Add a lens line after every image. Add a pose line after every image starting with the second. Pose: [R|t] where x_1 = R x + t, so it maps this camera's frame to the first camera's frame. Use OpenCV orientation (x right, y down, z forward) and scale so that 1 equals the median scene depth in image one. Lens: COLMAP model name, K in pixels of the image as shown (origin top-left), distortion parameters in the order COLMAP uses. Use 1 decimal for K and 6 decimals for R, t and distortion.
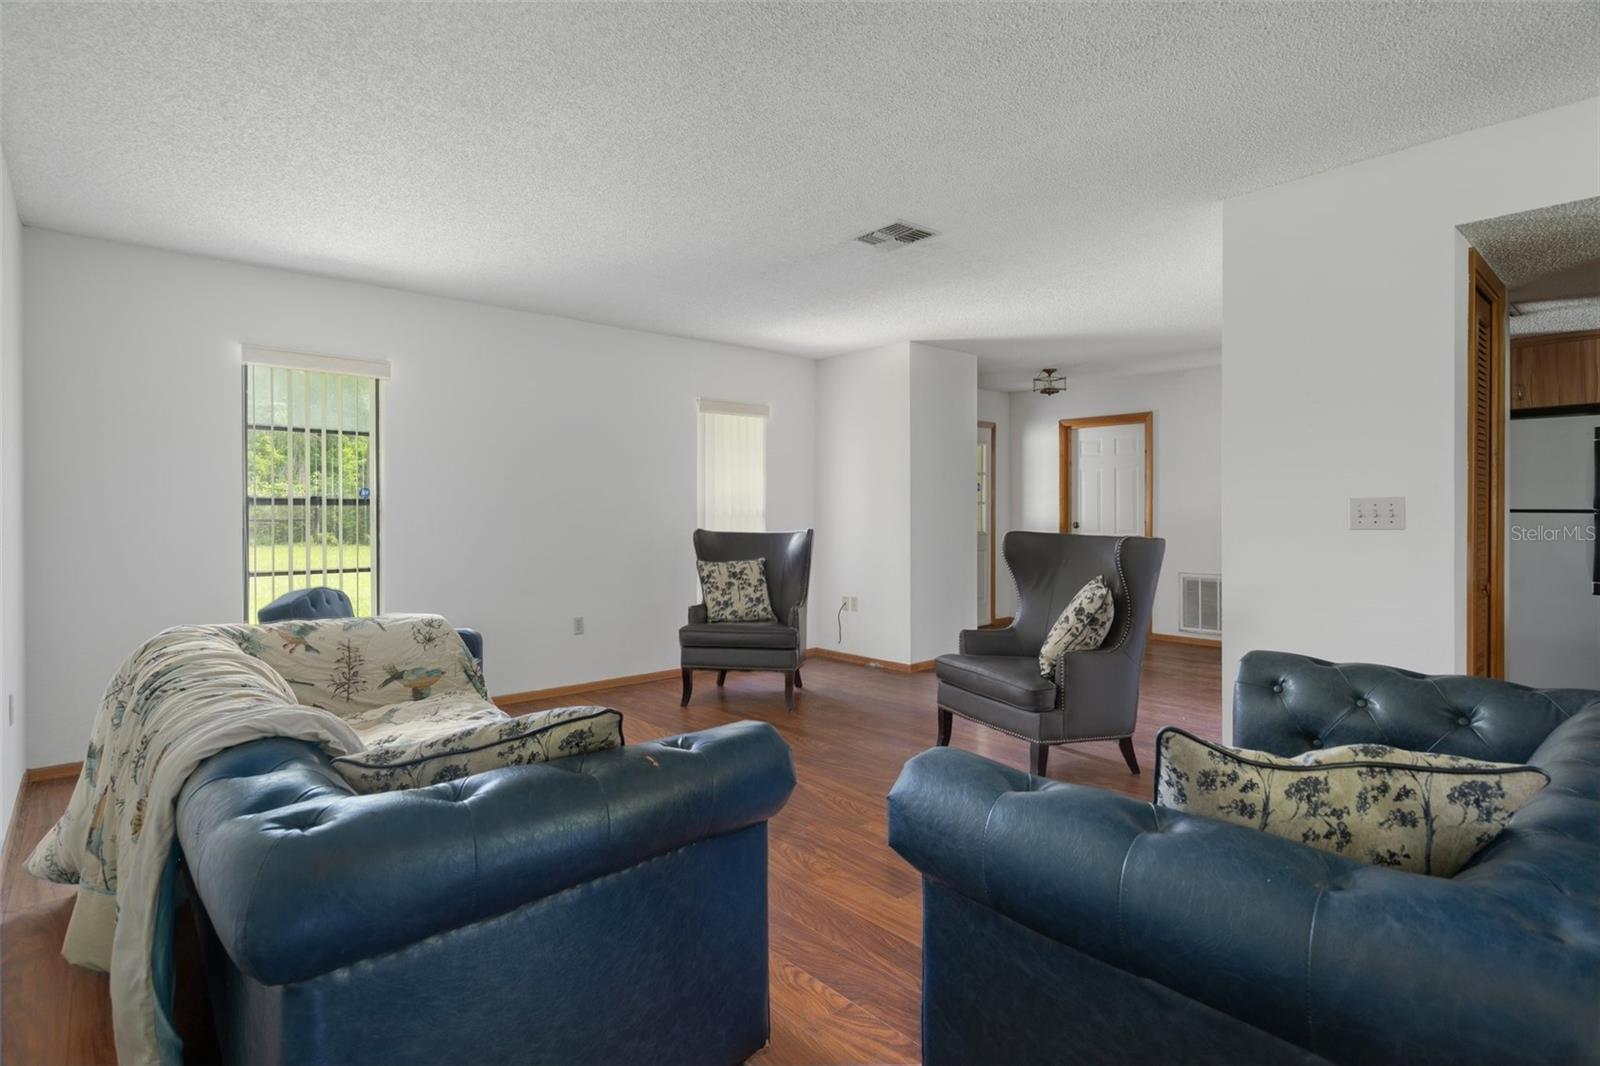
lens RADIAL K [[796.0, 0, 796.2], [0, 796.0, 508.9], [0, 0, 1]] dist [0.002545, 0.001165]
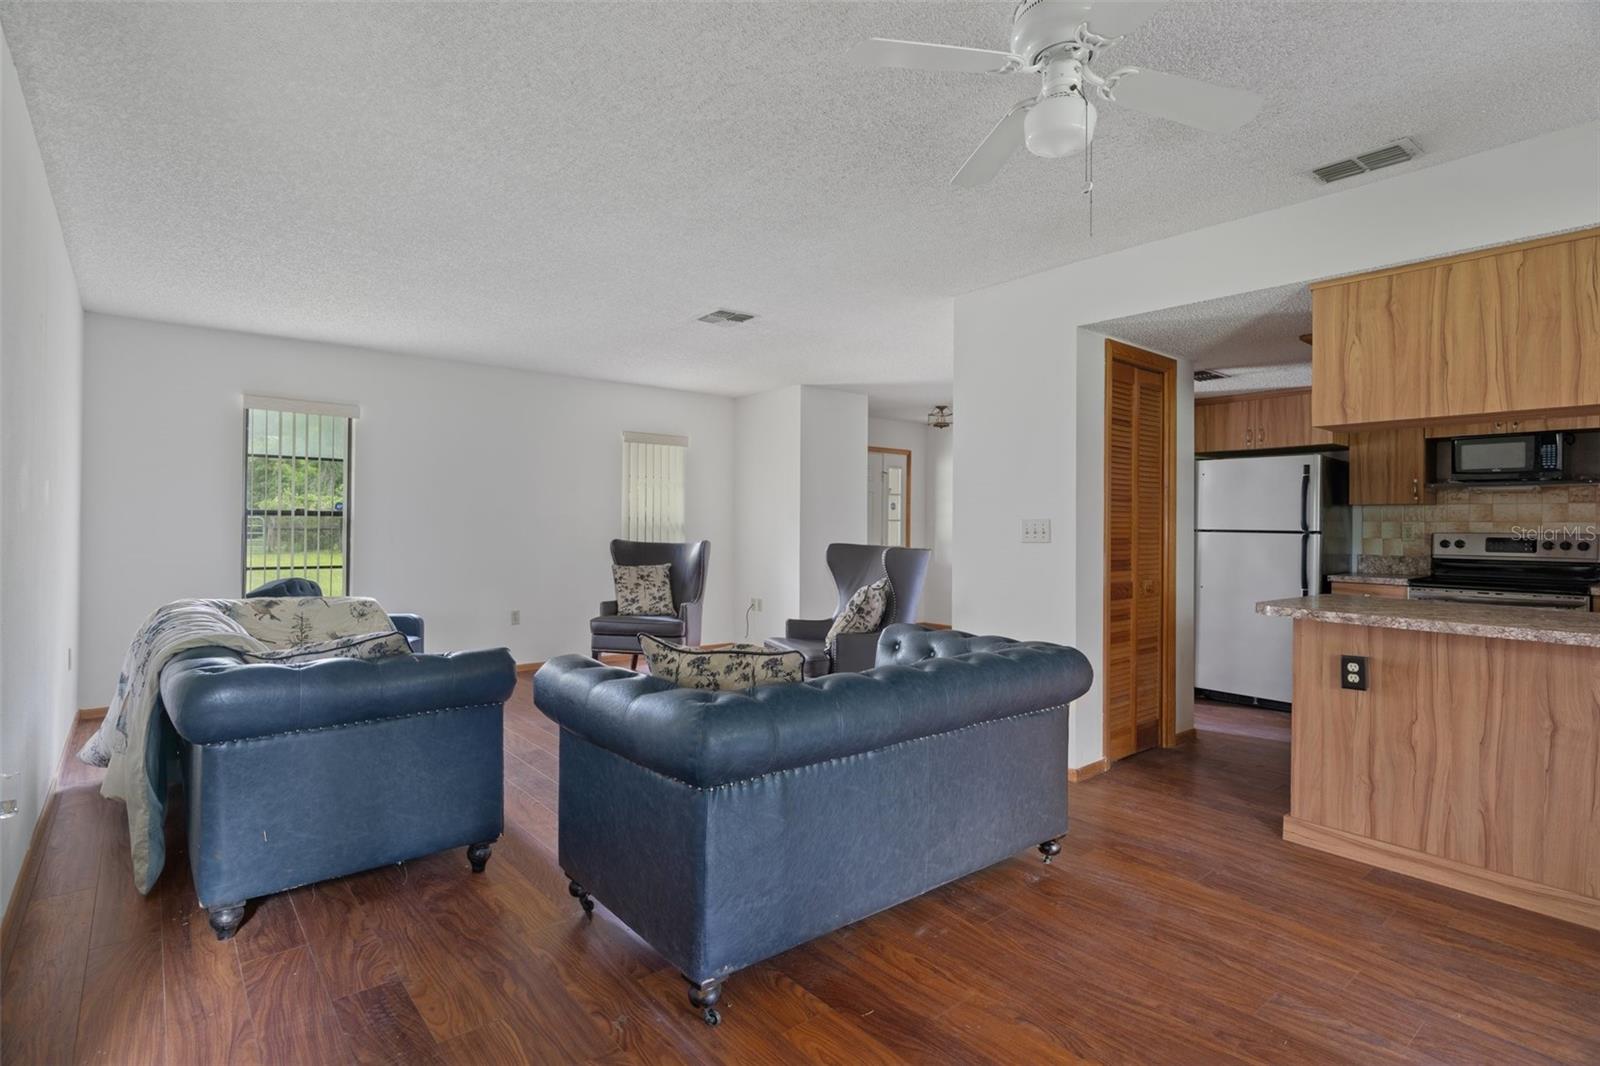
lens RADIAL K [[790.7, 0, 796.2], [0, 790.7, 512.4], [0, 0, 1]] dist [-0.001596, -0.001725]
pose [[0.999527, 0.011126, -0.028665, 0.242316], [-0.011575, 0.999812, -0.015547, -0.000237], [0.028487, 0.015872, 0.999468, -0.258540]]
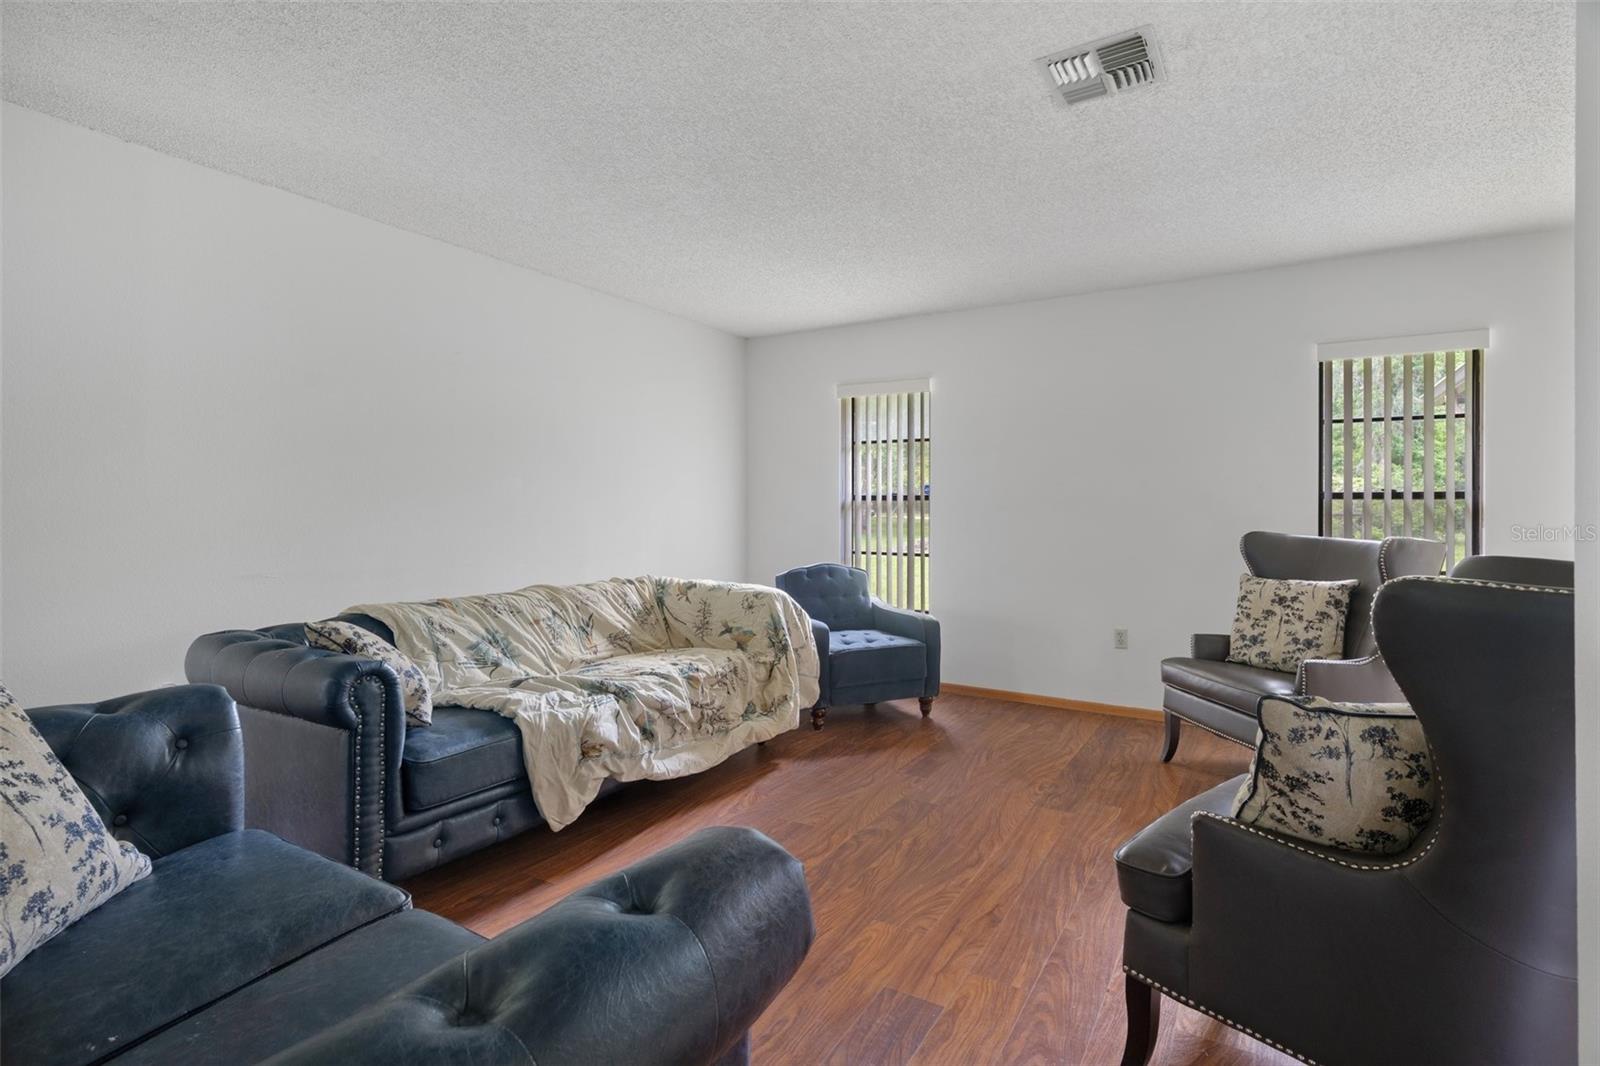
lens RADIAL K [[796.0, 0, 796.2], [0, 796.0, 508.9], [0, 0, 1]] dist [0.002545, 0.001165]
pose [[0.297403, 0.004924, -0.954739, 0.562934], [0.000084, 0.999987, 0.005183, 0.001970], [0.954752, -0.001622, 0.297399, 0.511921]]
